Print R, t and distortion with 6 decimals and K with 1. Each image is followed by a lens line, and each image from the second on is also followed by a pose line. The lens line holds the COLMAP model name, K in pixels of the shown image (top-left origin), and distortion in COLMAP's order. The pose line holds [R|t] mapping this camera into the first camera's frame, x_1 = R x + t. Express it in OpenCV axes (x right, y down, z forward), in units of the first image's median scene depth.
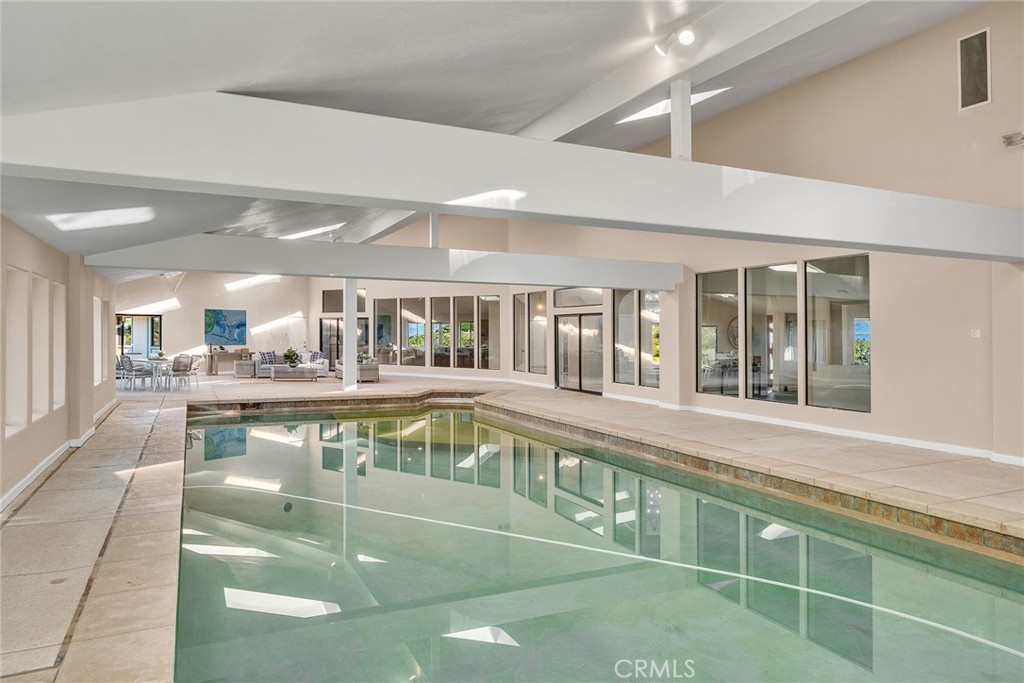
lens RADIAL K [[690.3, 0, 523.4], [0, 690.3, 328.5], [0, 0, 1]] dist [-0.000598, 0.000592]
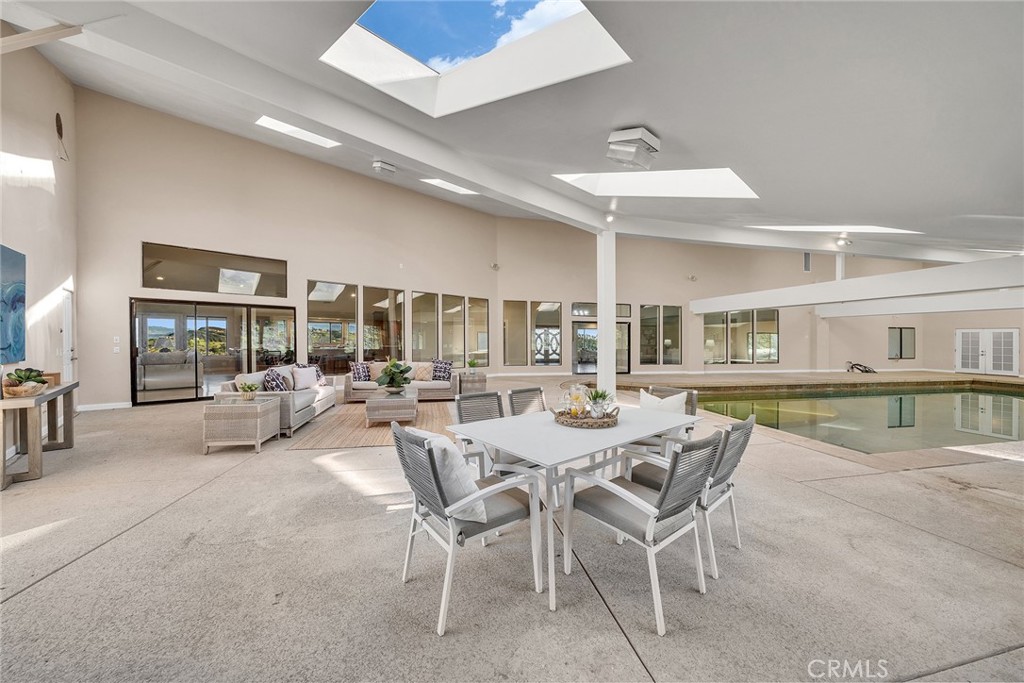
lens RADIAL K [[346.6, 0, 512.0], [0, 346.6, 341.5], [0, 0, 1]] dist [-0.001170, -0.000014]
pose [[0.223861, -0.017193, 0.974469, -0.708505], [-0.018206, 0.999596, 0.021819, 0.008206], [-0.974451, -0.022625, 0.223457, 1.039701]]
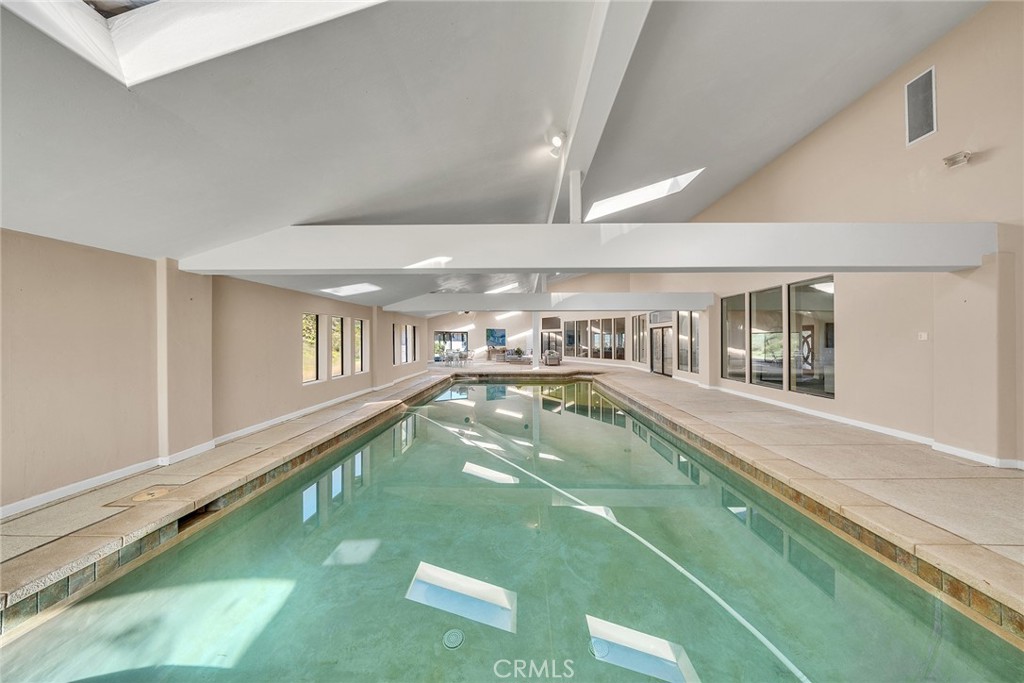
lens RADIAL K [[359.9, 0, 515.0], [0, 359.9, 339.2], [0, 0, 1]] dist [-0.005619, -0.000145]
pose [[0.889870, -0.008318, -0.456138, 0.159094], [0.010889, 0.999936, 0.003010, 0.001503], [0.456083, -0.007645, 0.889904, 0.080271]]
